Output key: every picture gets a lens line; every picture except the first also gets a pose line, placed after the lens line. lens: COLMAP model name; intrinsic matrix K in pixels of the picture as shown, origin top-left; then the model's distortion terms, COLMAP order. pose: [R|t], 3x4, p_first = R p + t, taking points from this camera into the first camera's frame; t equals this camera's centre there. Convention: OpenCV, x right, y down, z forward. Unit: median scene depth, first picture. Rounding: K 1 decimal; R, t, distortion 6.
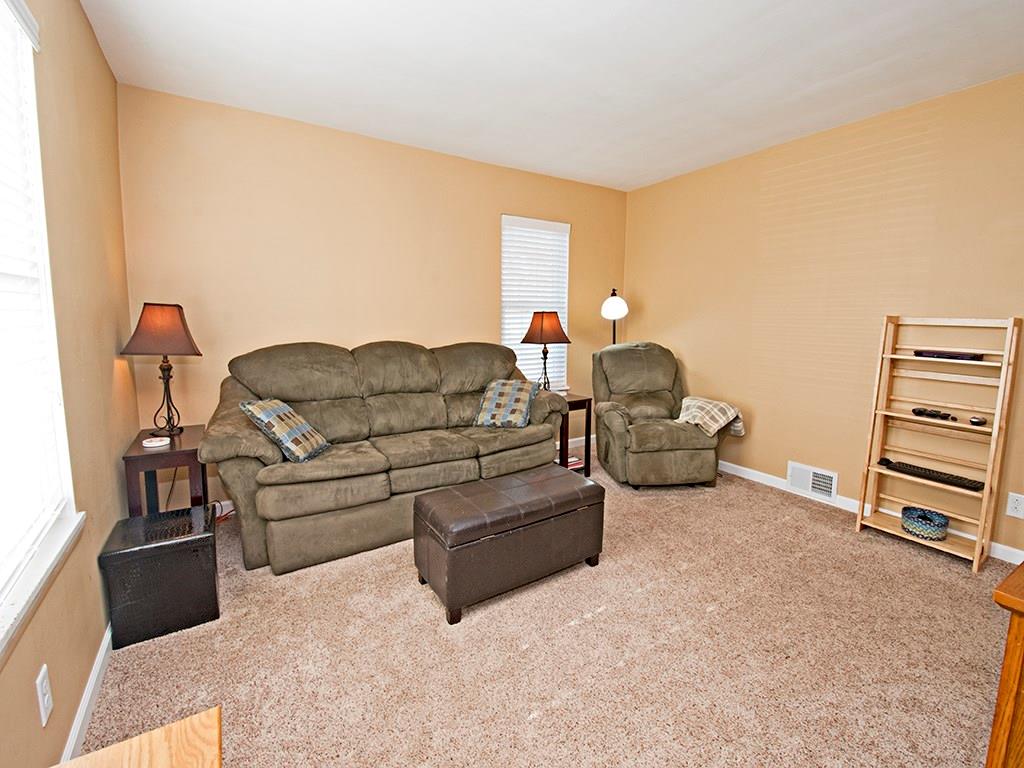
lens RADIAL K [[448.4, 0, 527.2], [0, 448.4, 367.7], [0, 0, 1]] dist [0.006288, -0.013942]
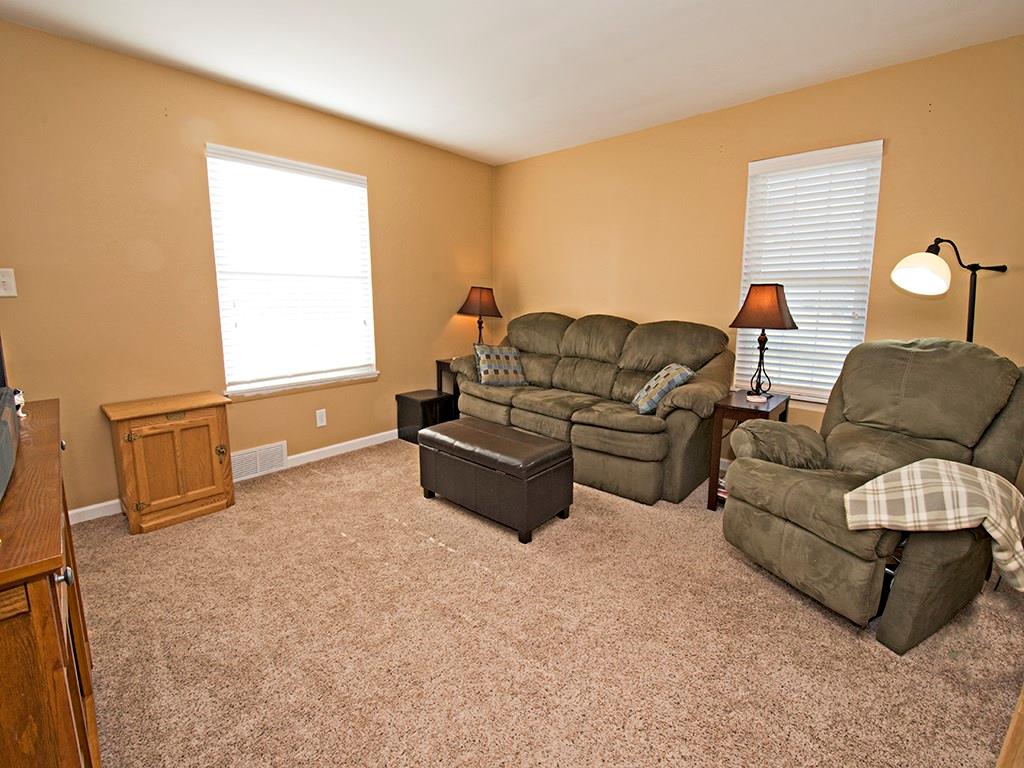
lens RADIAL K [[448.4, 0, 527.2], [0, 448.4, 367.7], [0, 0, 1]] dist [0.006288, -0.013942]
pose [[0.267915, 0.149028, -0.951847, 0.949474], [-0.105878, 0.986534, 0.124658, -0.061182], [0.957607, 0.067382, 0.280087, 0.629436]]
